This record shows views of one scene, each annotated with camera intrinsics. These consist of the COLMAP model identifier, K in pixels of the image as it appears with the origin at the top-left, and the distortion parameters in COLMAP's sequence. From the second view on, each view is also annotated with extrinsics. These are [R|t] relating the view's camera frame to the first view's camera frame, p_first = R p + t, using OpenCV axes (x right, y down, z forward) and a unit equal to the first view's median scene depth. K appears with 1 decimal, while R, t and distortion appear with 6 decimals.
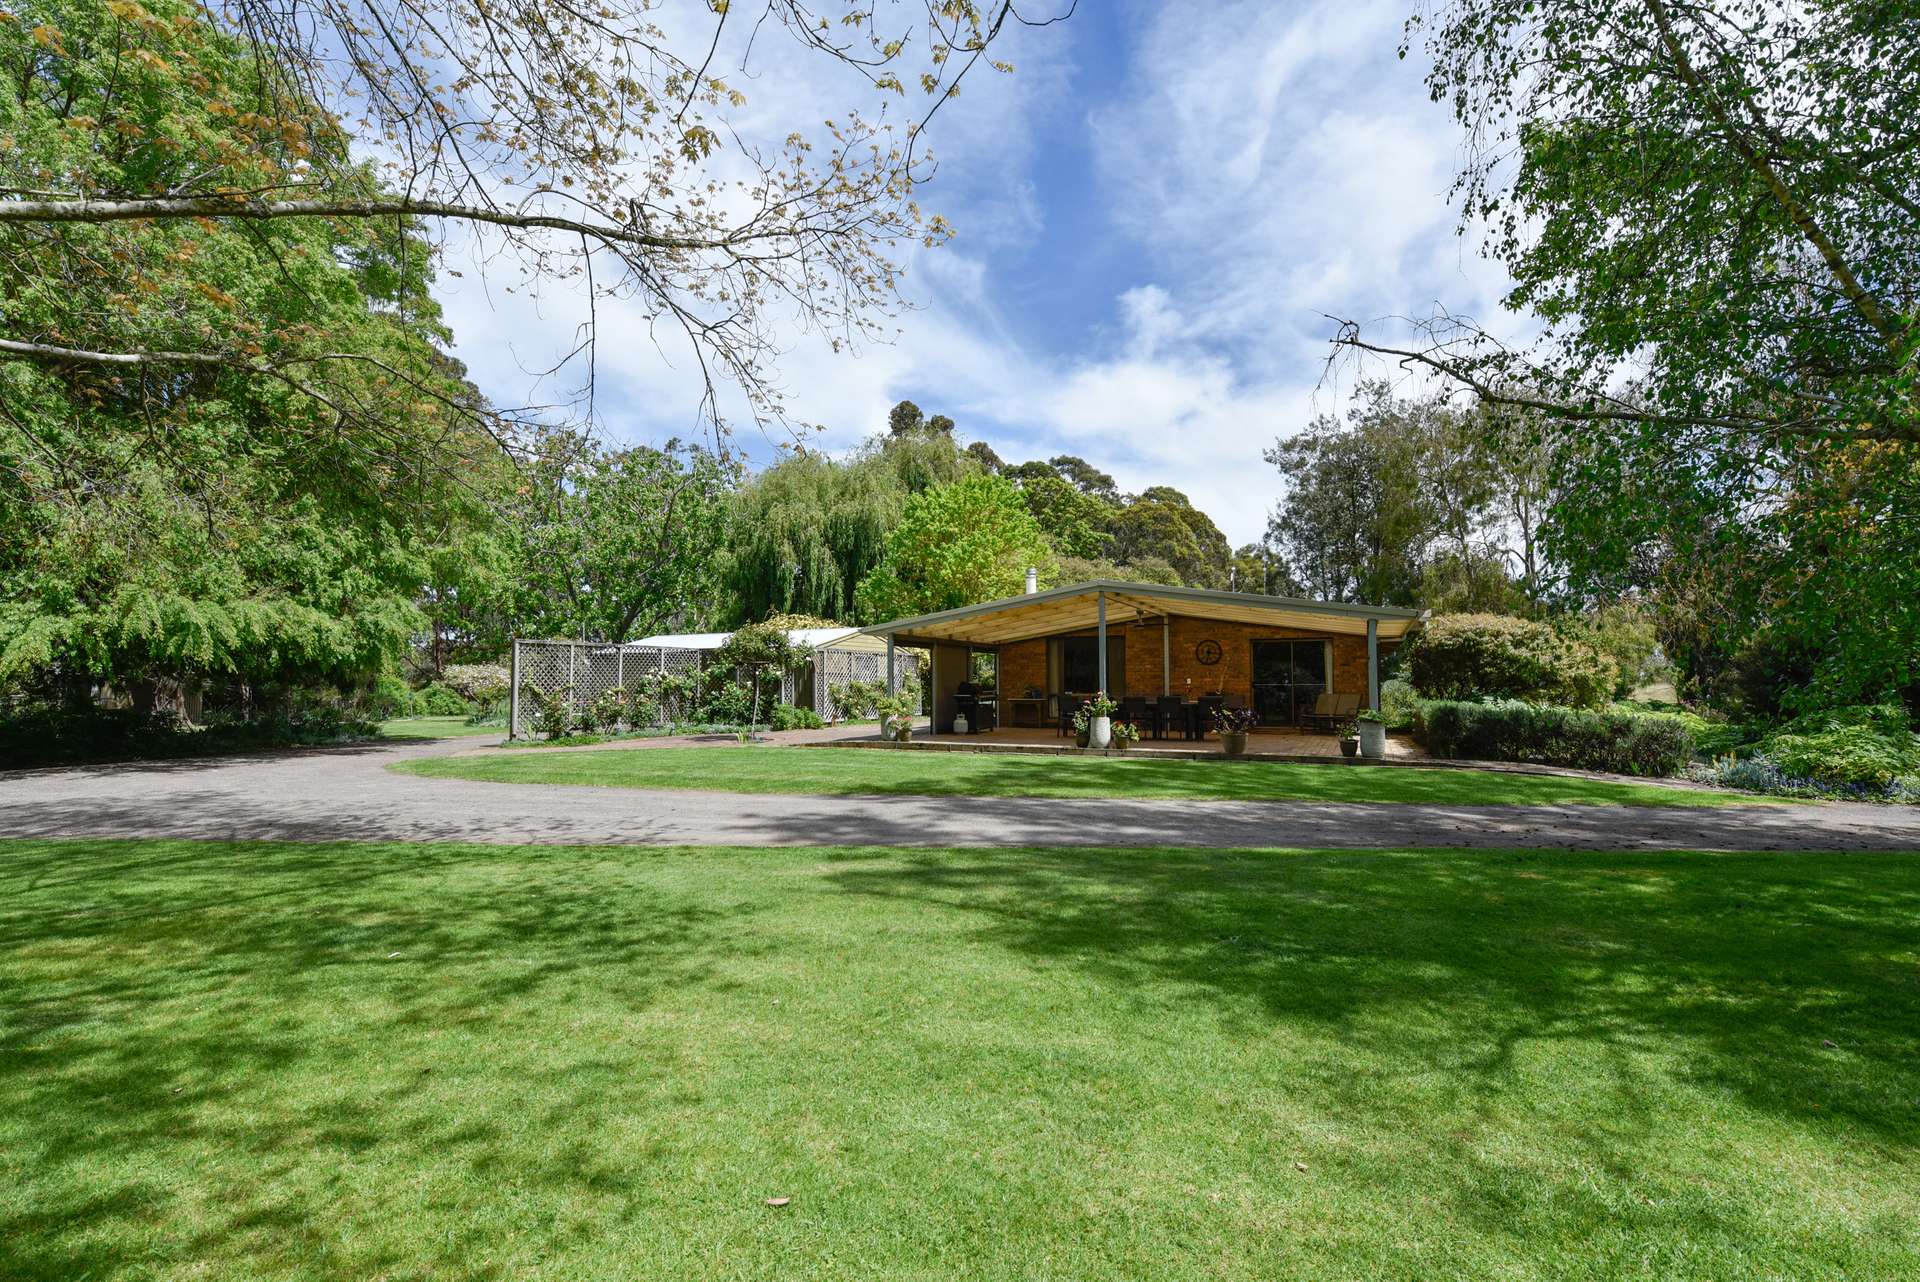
lens RADIAL K [[877.5, 0, 960.0], [0, 877.5, 641.0], [0, 0, 1]] dist [0.012410, -0.000194]
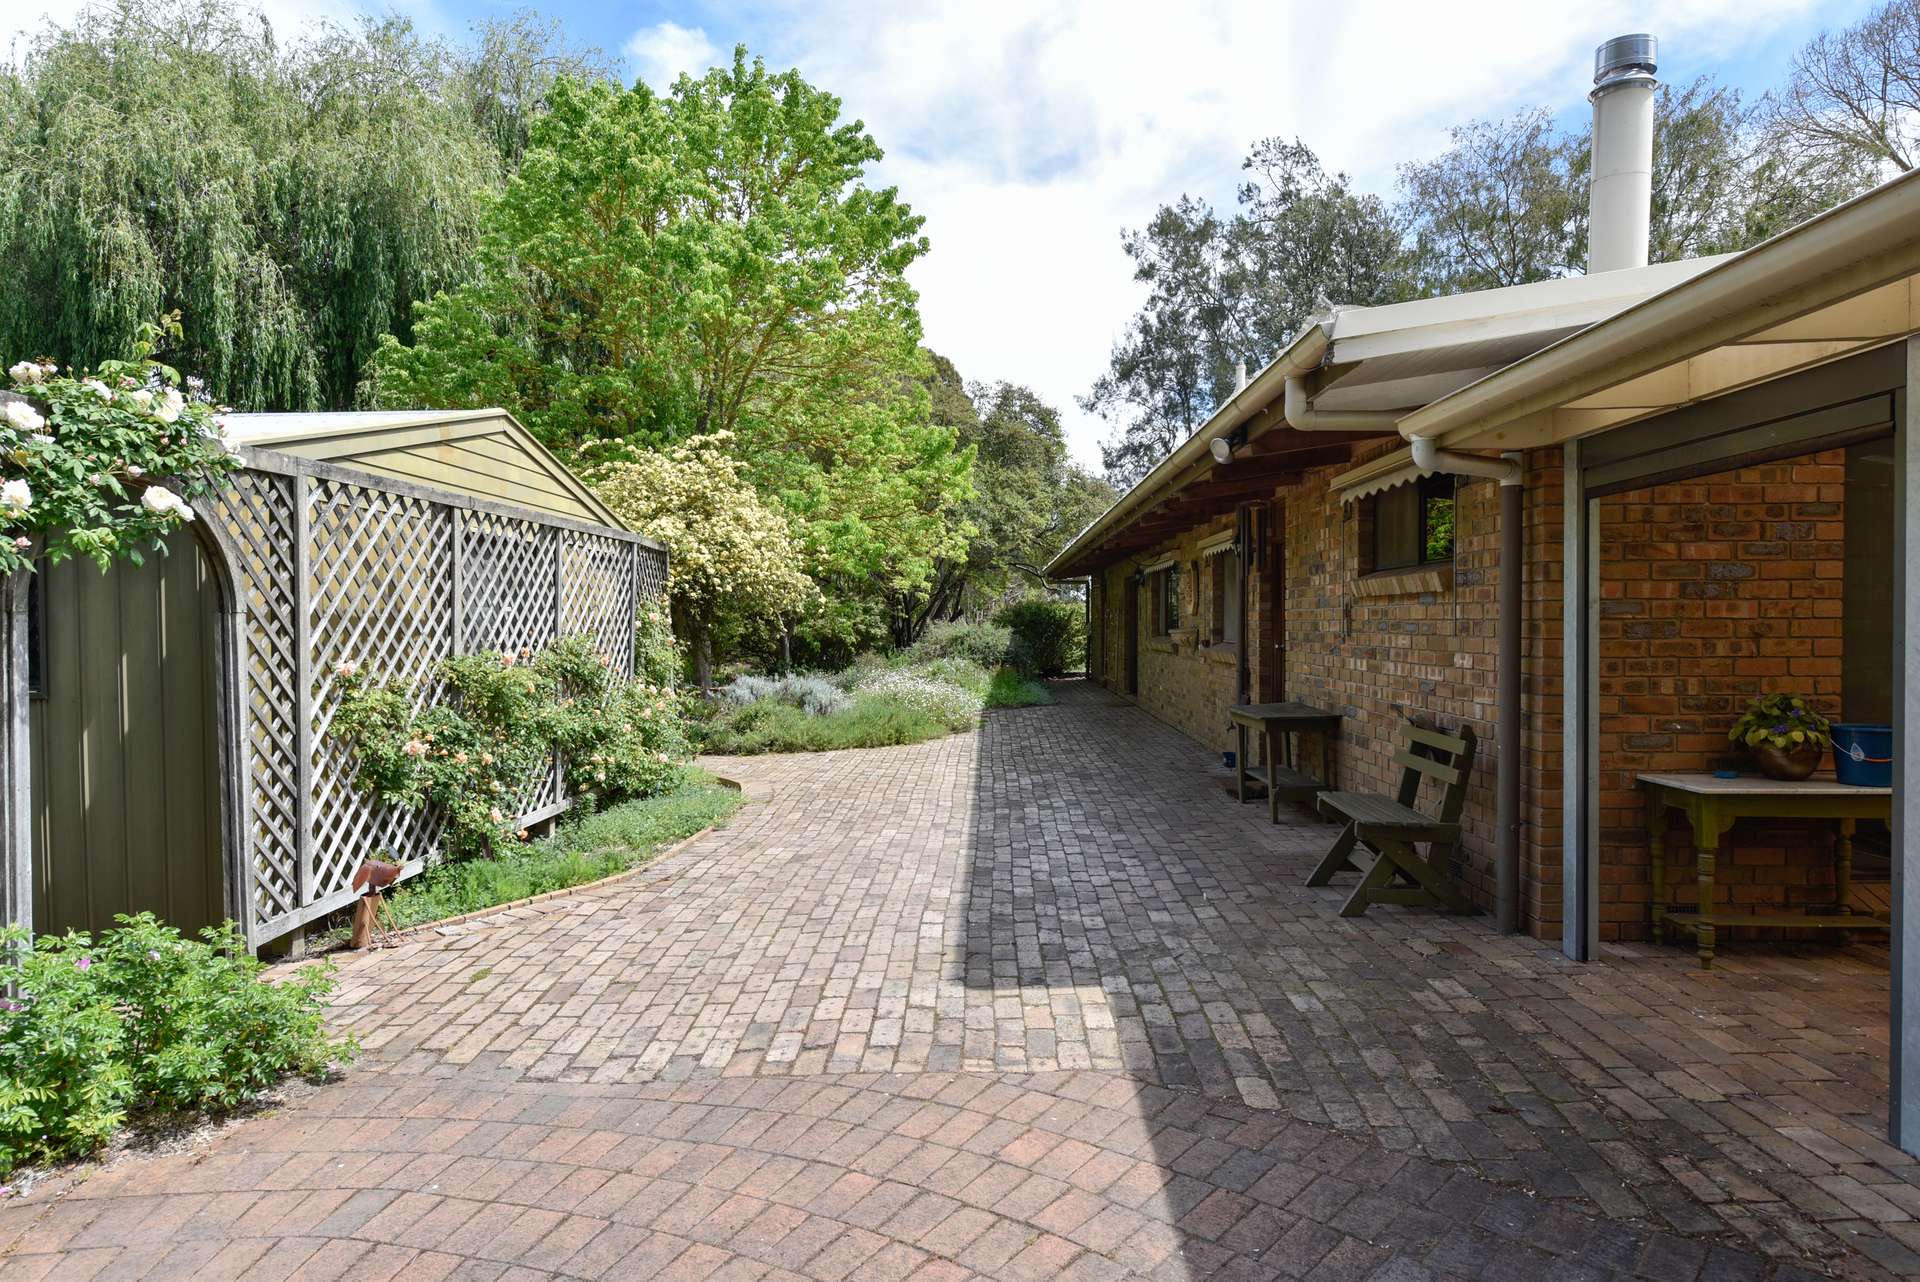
lens RADIAL K [[1160.1, 0, 960.0], [0, 1160.1, 641.0], [0, 0, 1]] dist [-0.000879, -0.000469]
pose [[0.923171, -0.008908, 0.384287, -0.077272], [-0.014666, 0.998187, 0.058370, 0.016717], [-0.384111, -0.059522, 0.921366, 0.469991]]
